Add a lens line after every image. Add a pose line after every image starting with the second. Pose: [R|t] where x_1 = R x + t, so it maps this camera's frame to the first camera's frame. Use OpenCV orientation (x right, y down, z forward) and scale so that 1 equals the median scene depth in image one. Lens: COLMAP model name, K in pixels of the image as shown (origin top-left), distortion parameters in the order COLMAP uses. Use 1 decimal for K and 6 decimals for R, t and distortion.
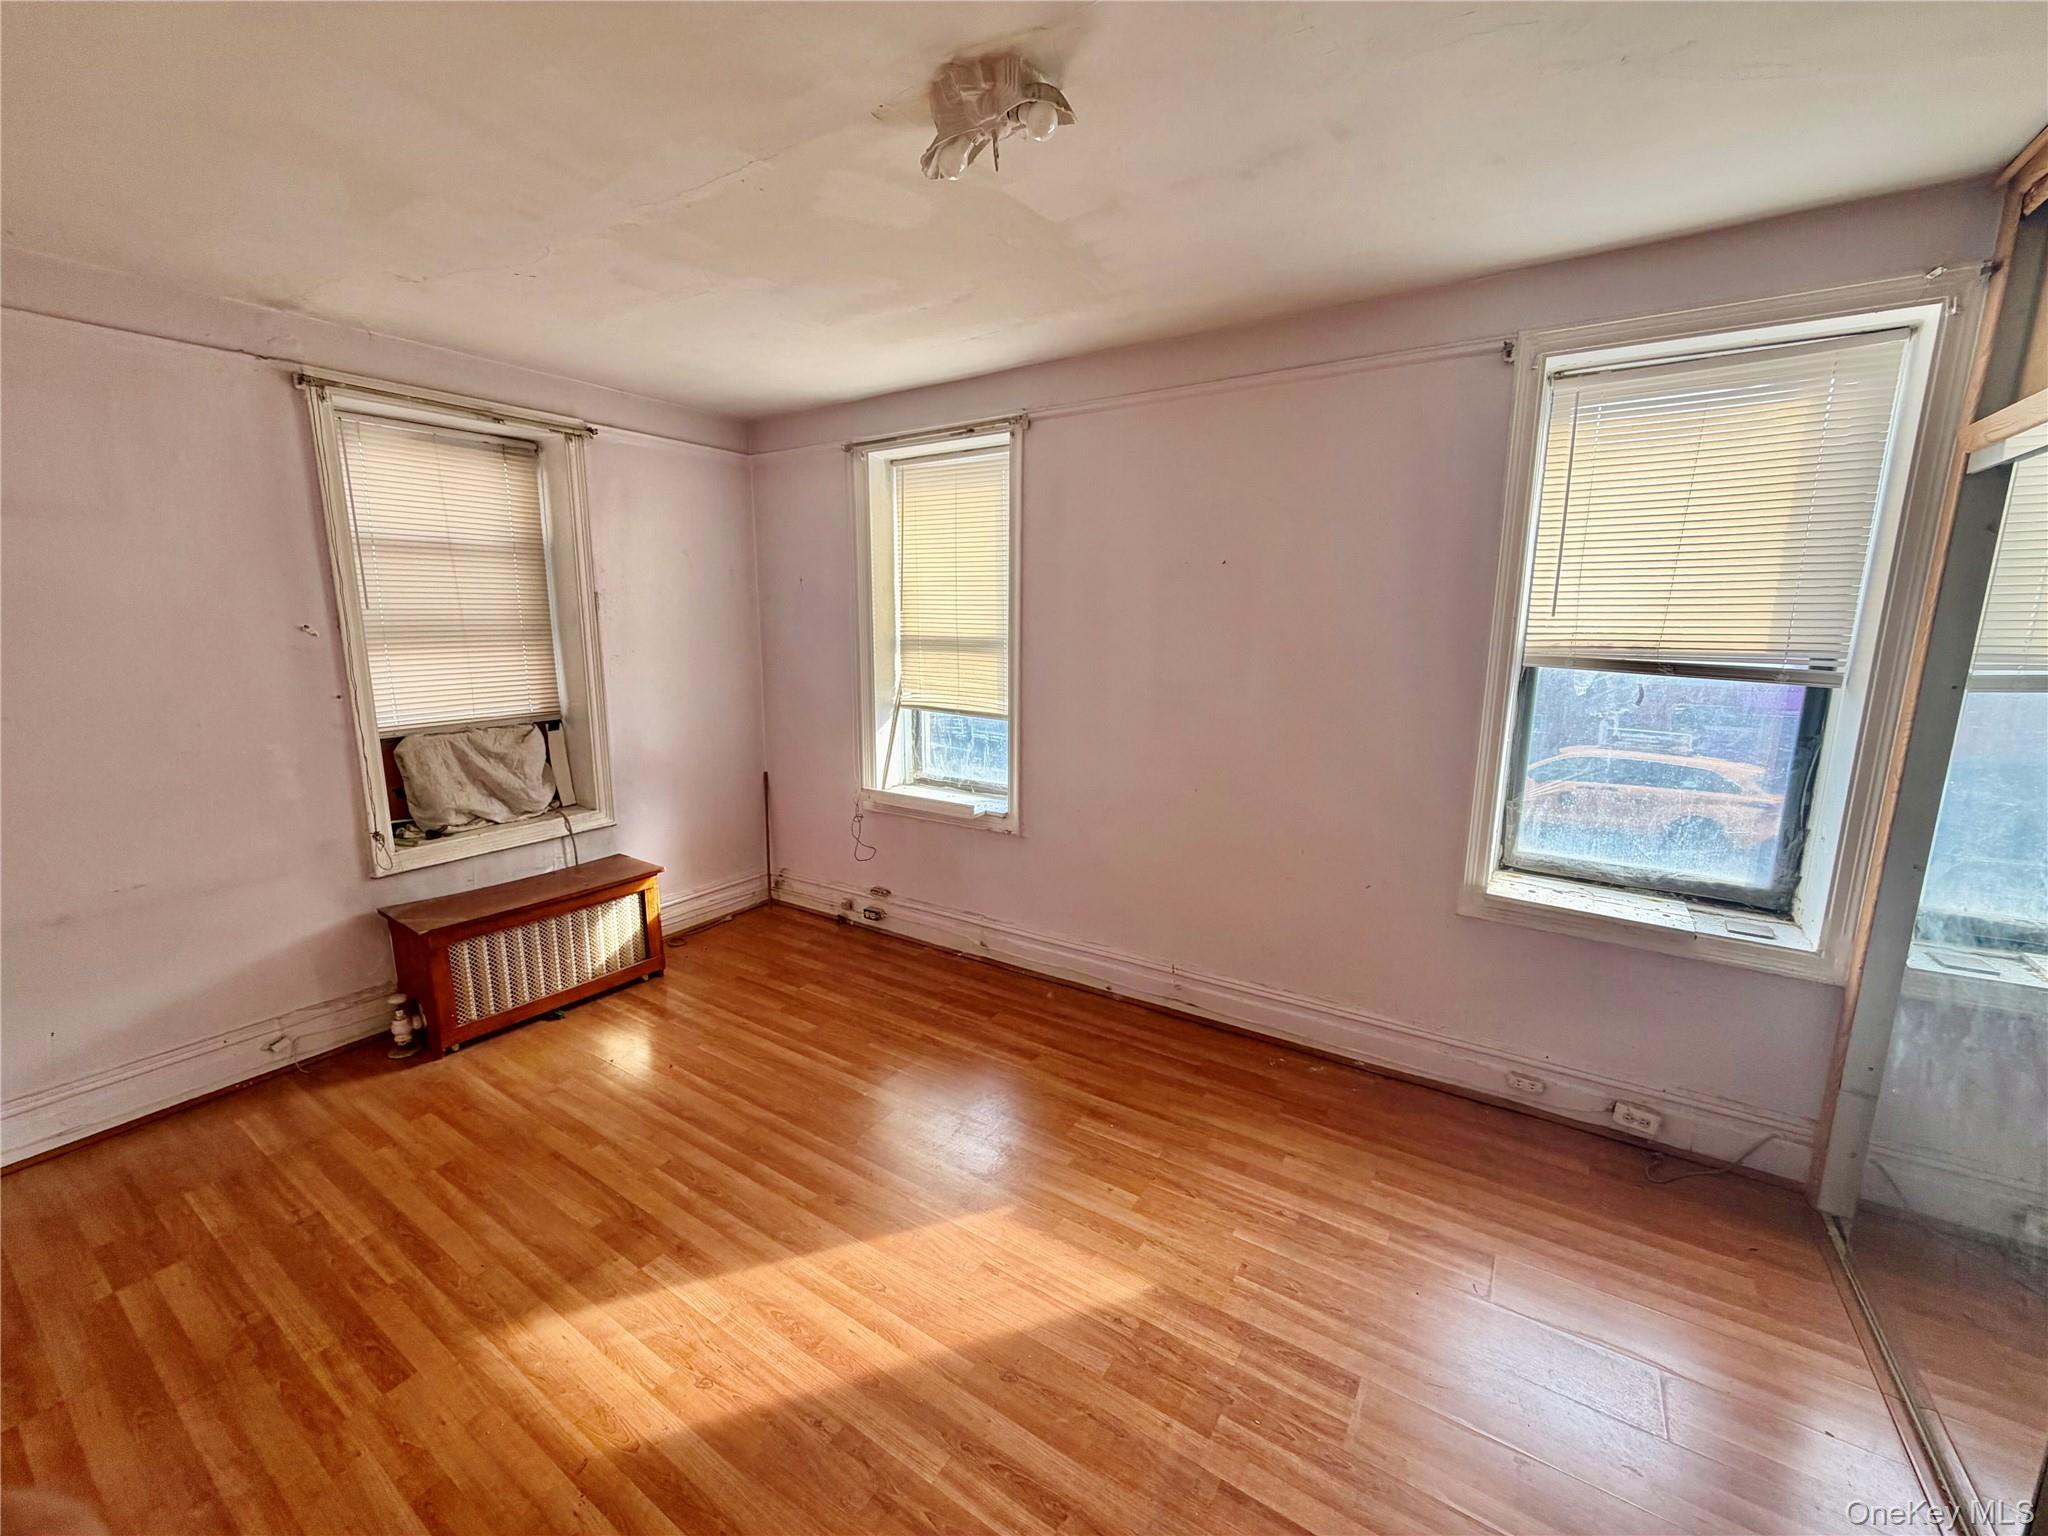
lens RADIAL K [[814.0, 0, 1023.7], [0, 814.0, 767.8], [0, 0, 1]] dist [-0.000206, -0.000133]
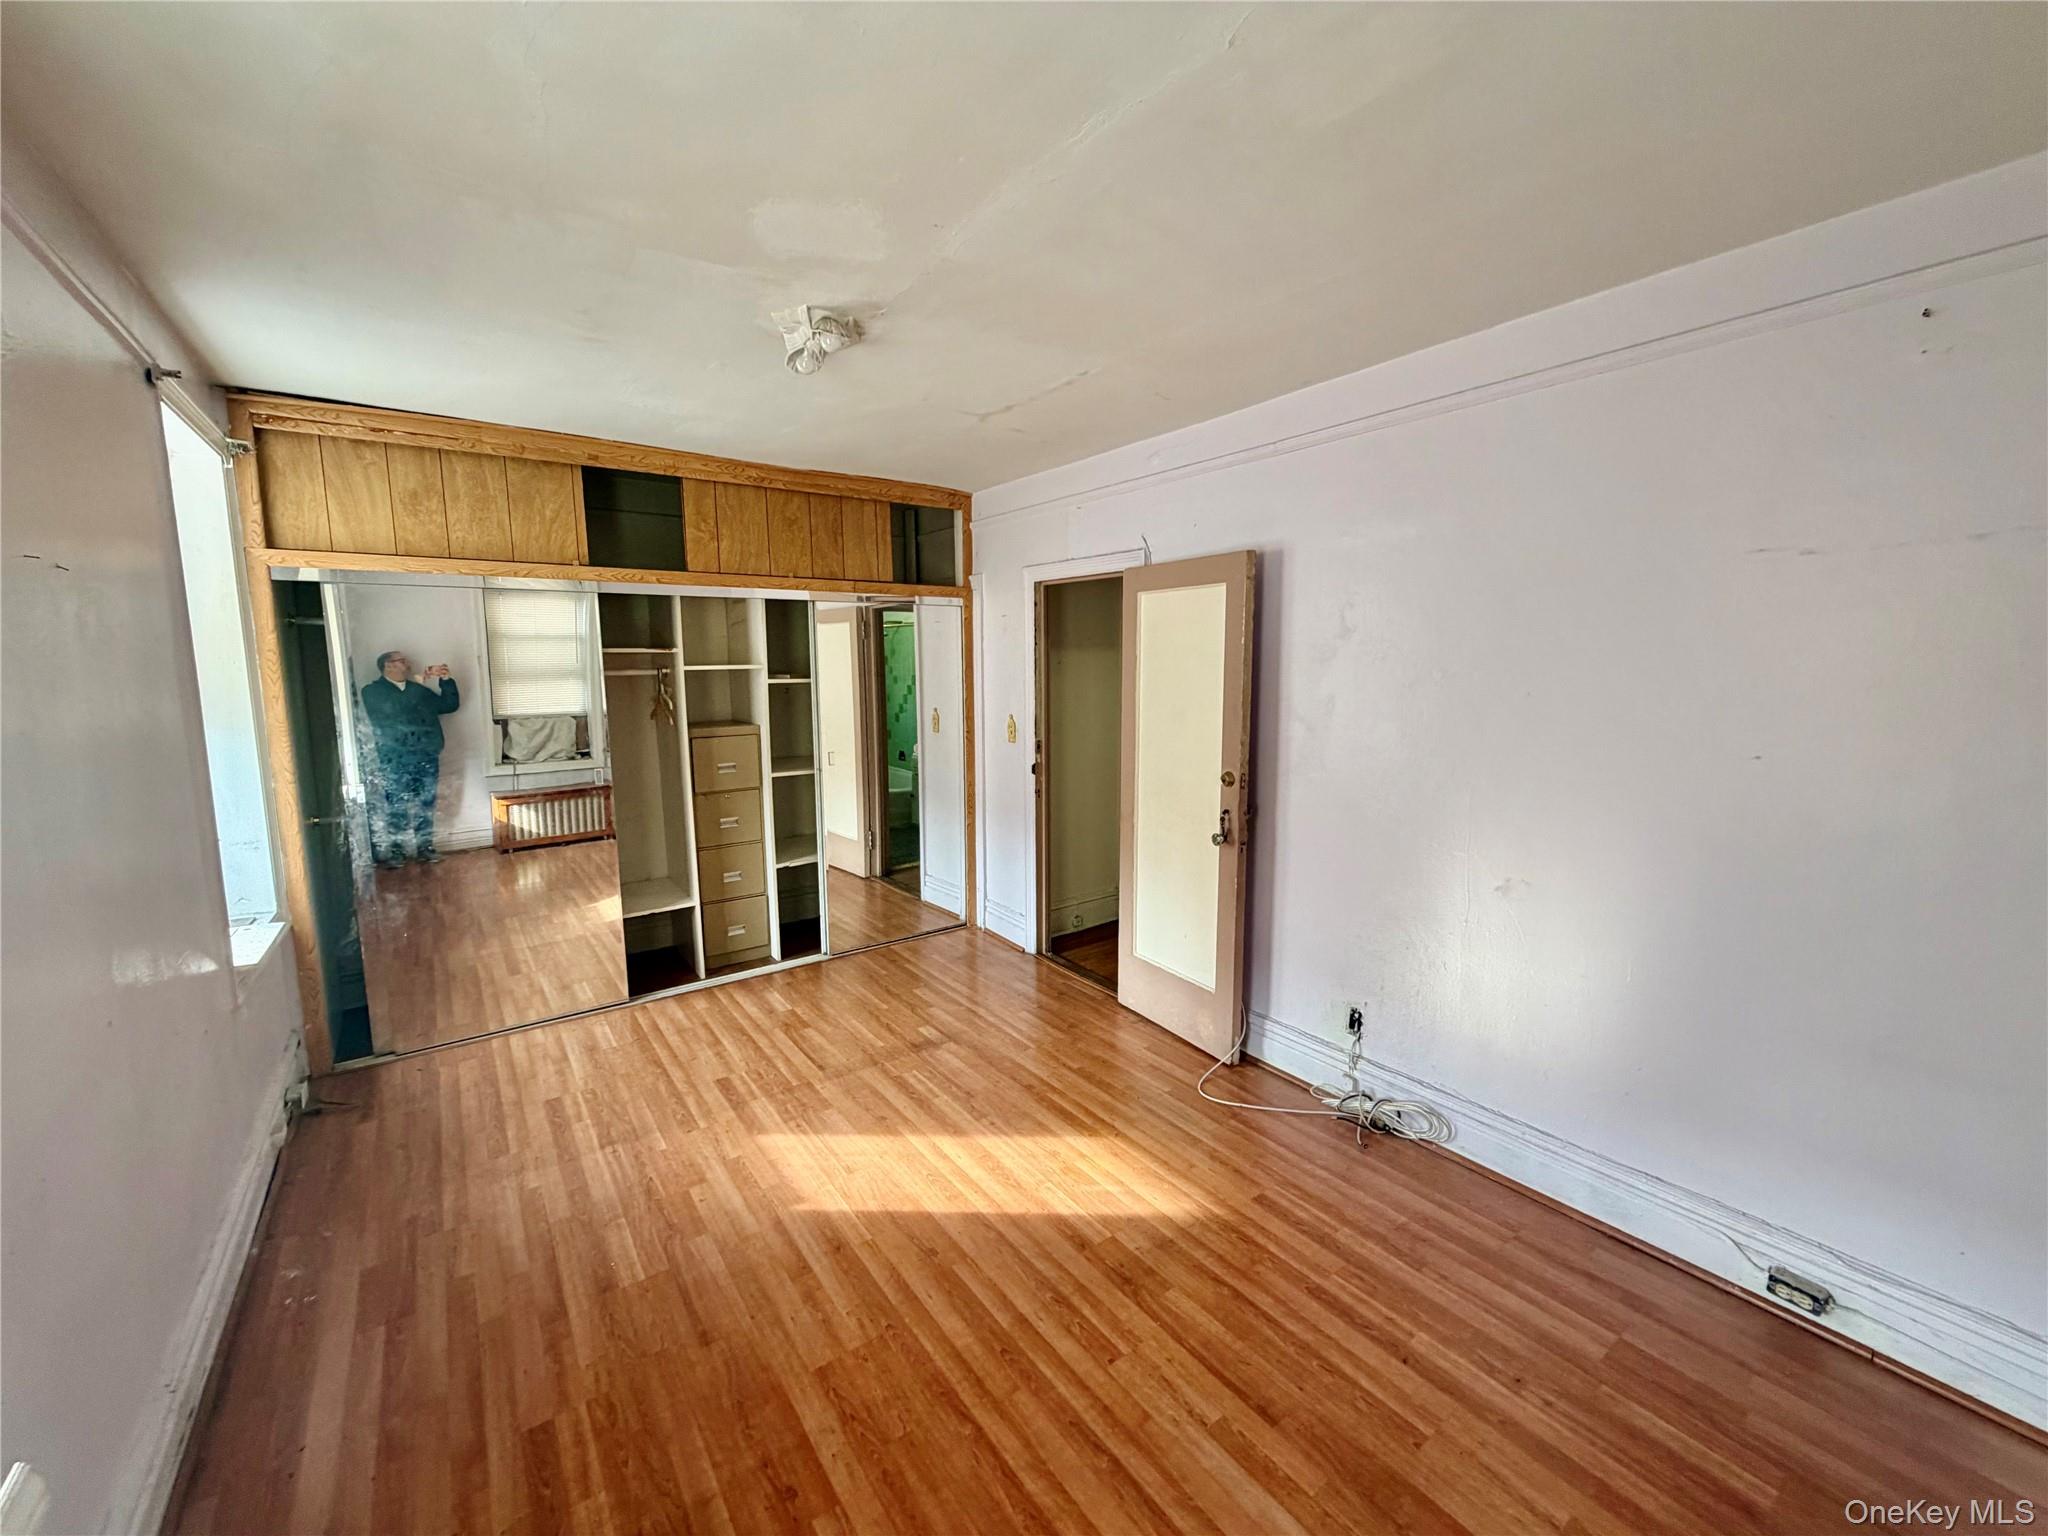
lens RADIAL K [[814.0, 0, 1023.8], [0, 814.0, 765.8], [0, 0, 1]] dist [-0.000206, -0.000133]
pose [[-0.933698, -0.043386, 0.355424, -0.724682], [0.068237, 0.952880, 0.295575, -0.350189], [-0.351500, 0.300230, -0.886741, 1.841403]]
